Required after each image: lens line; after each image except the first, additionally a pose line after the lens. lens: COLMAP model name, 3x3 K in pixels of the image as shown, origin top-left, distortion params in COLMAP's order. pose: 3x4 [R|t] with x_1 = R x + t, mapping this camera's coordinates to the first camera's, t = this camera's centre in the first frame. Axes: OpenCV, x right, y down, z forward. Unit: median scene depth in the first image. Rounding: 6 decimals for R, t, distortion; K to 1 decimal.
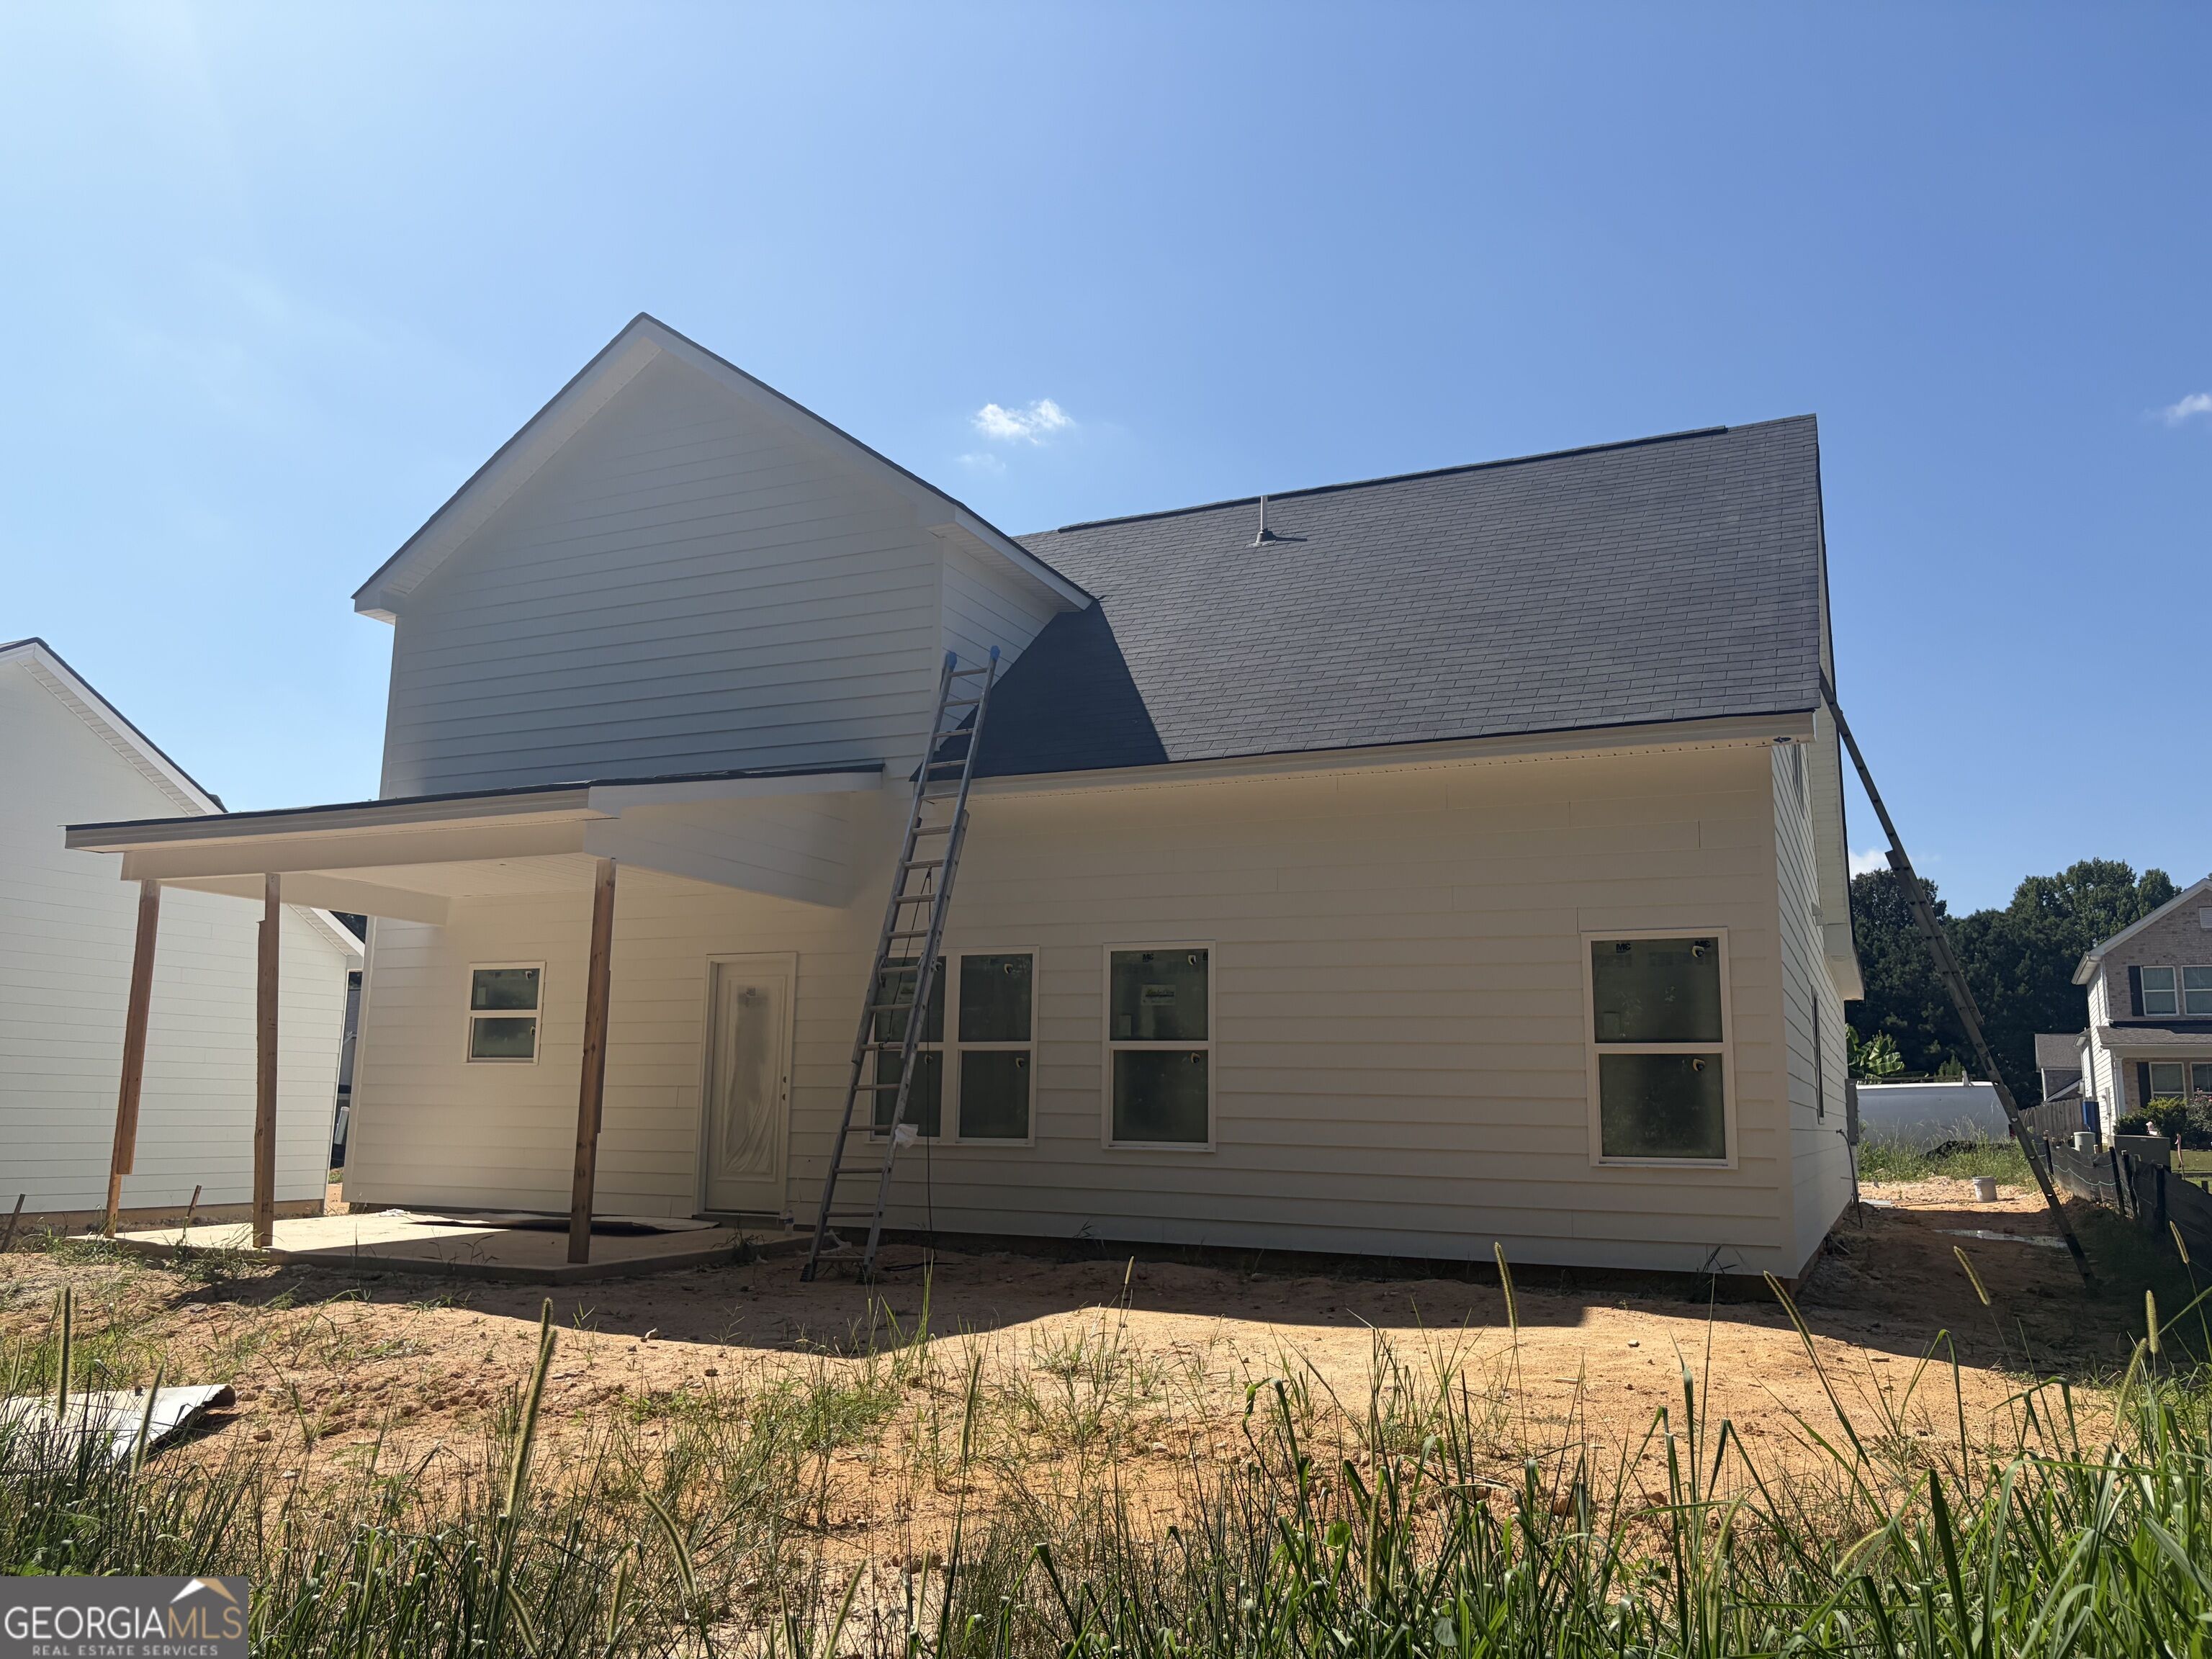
lens RADIAL K [[1650.7, 0, 1097.8], [0, 1650.7, 839.8], [0, 0, 1]] dist [0.071807, -0.095362]
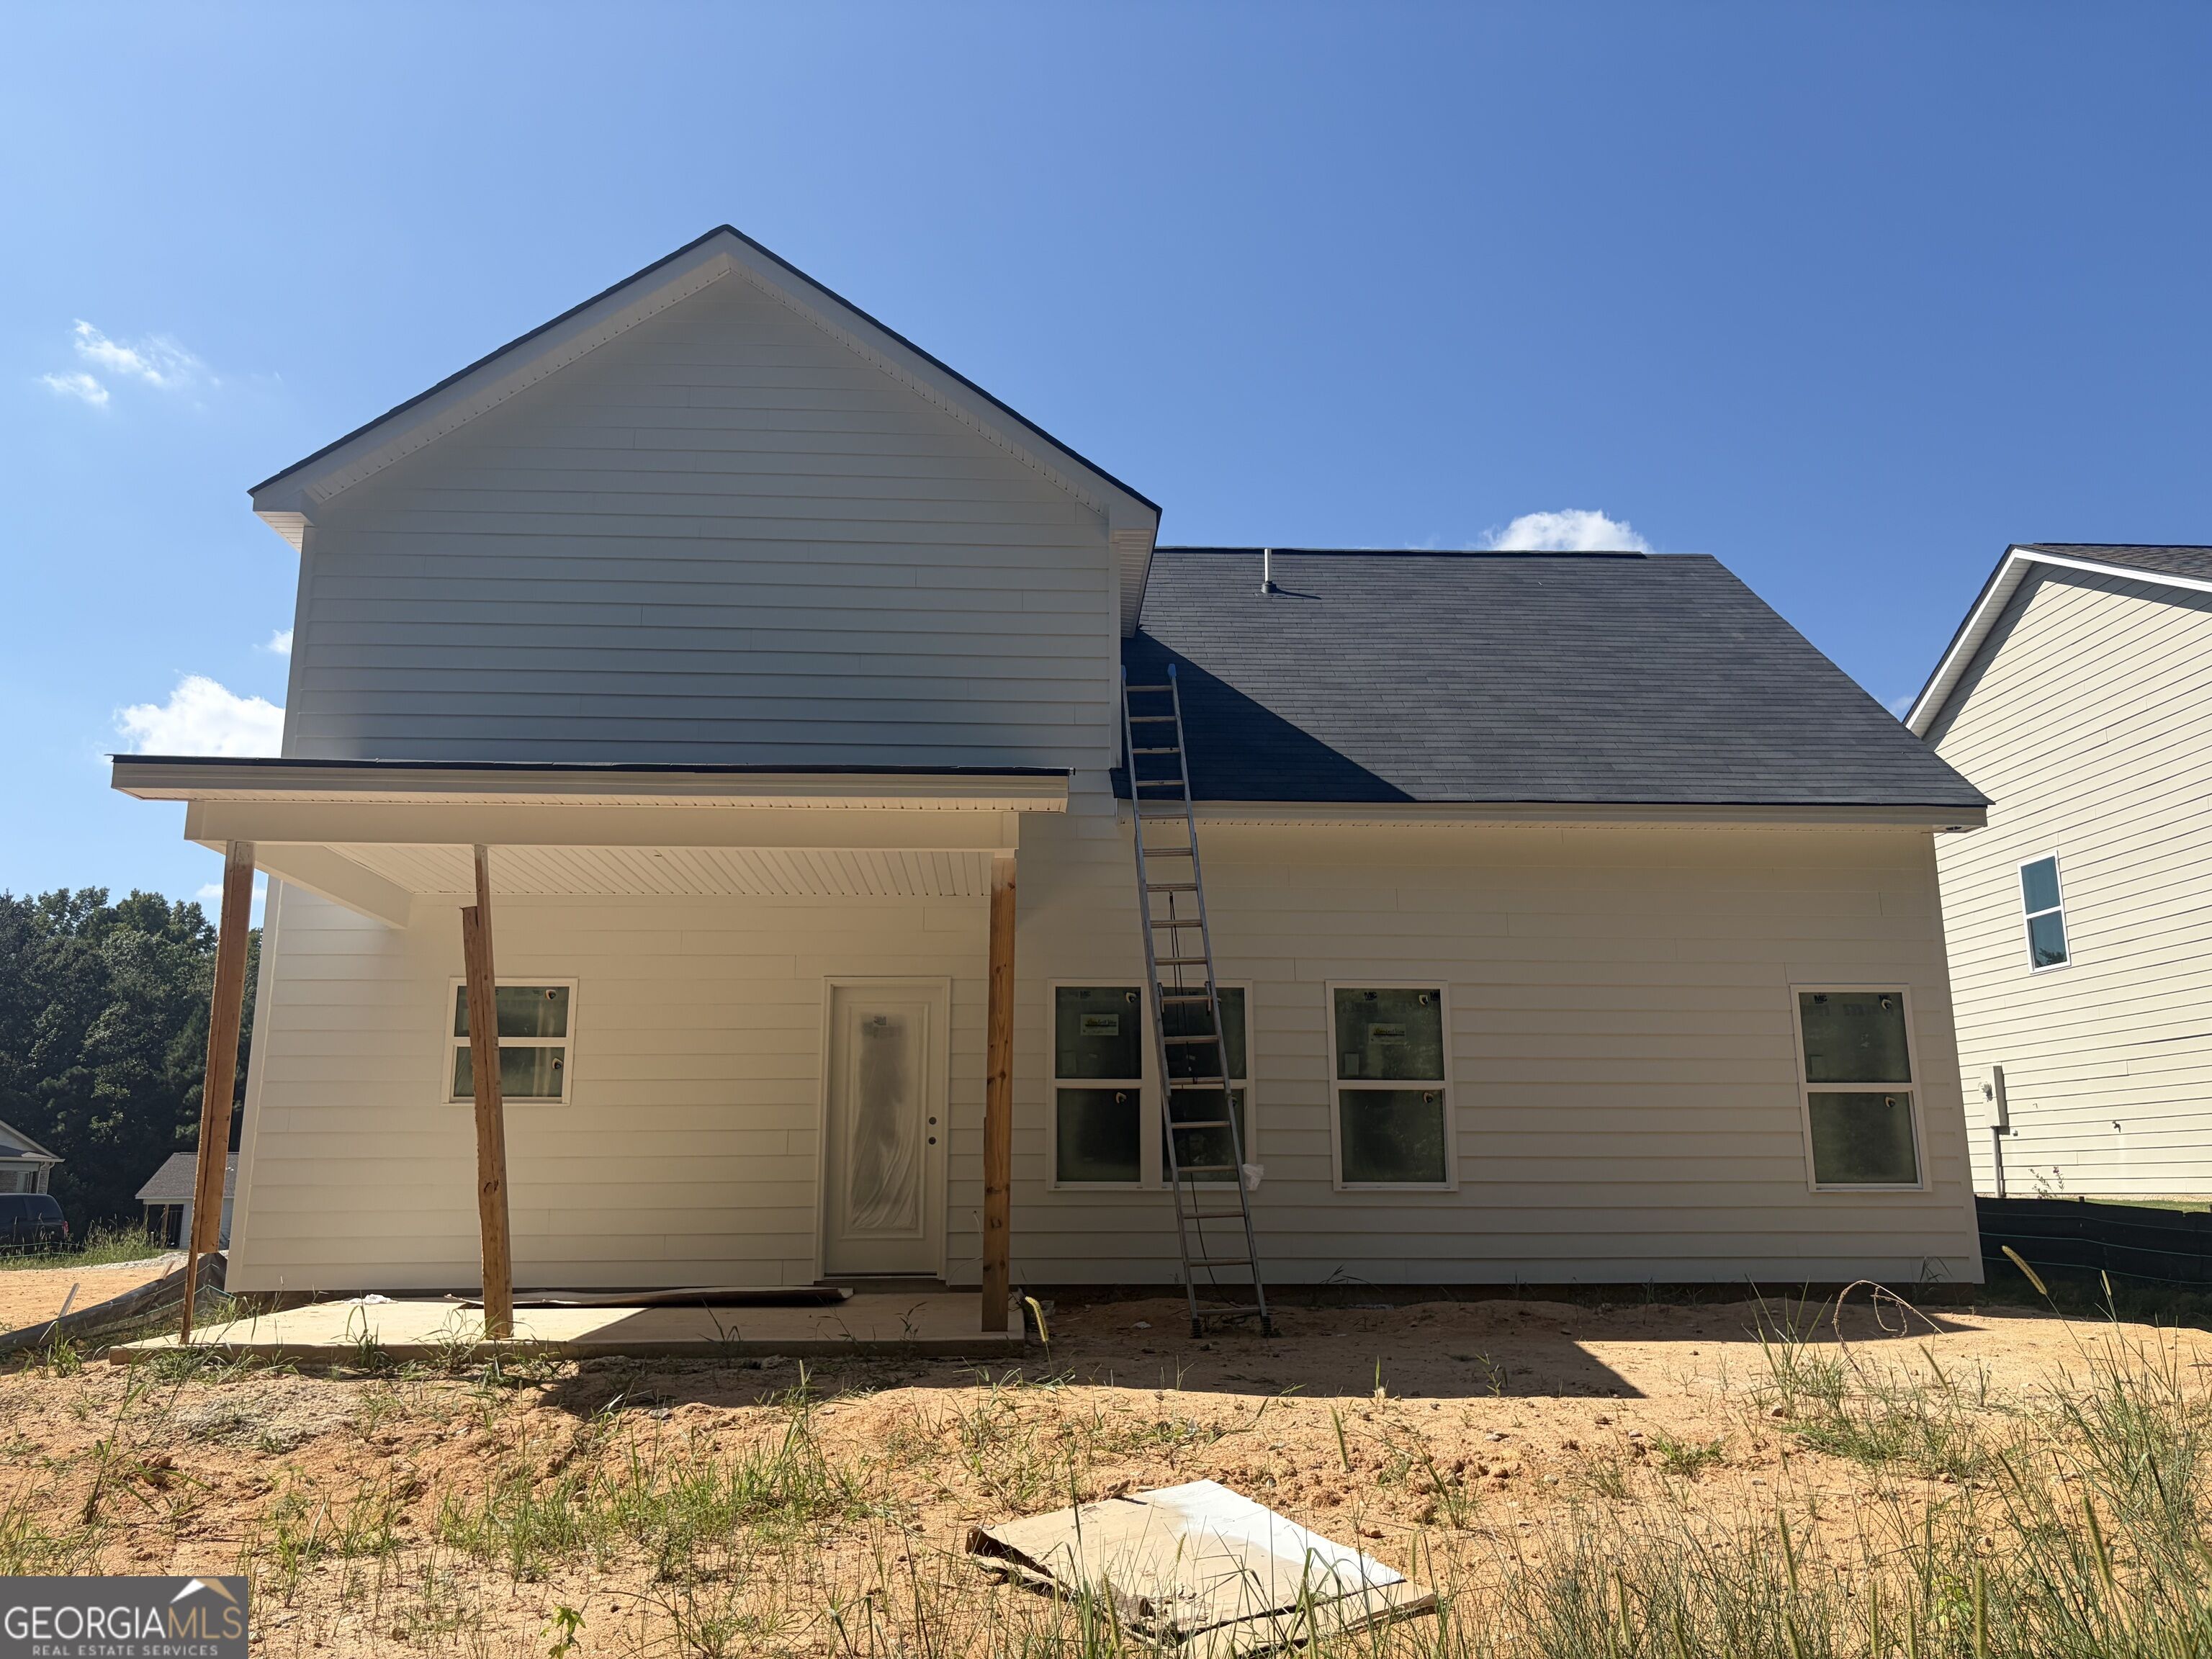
lens RADIAL K [[1650.7, 0, 1097.8], [0, 1650.7, 839.8], [0, 0, 1]] dist [0.071807, -0.095362]
pose [[0.884585, 0.076825, 0.460008, -0.564502], [-0.059780, 0.996881, -0.051531, 0.037923], [-0.462532, 0.018084, 0.886418, 0.187437]]
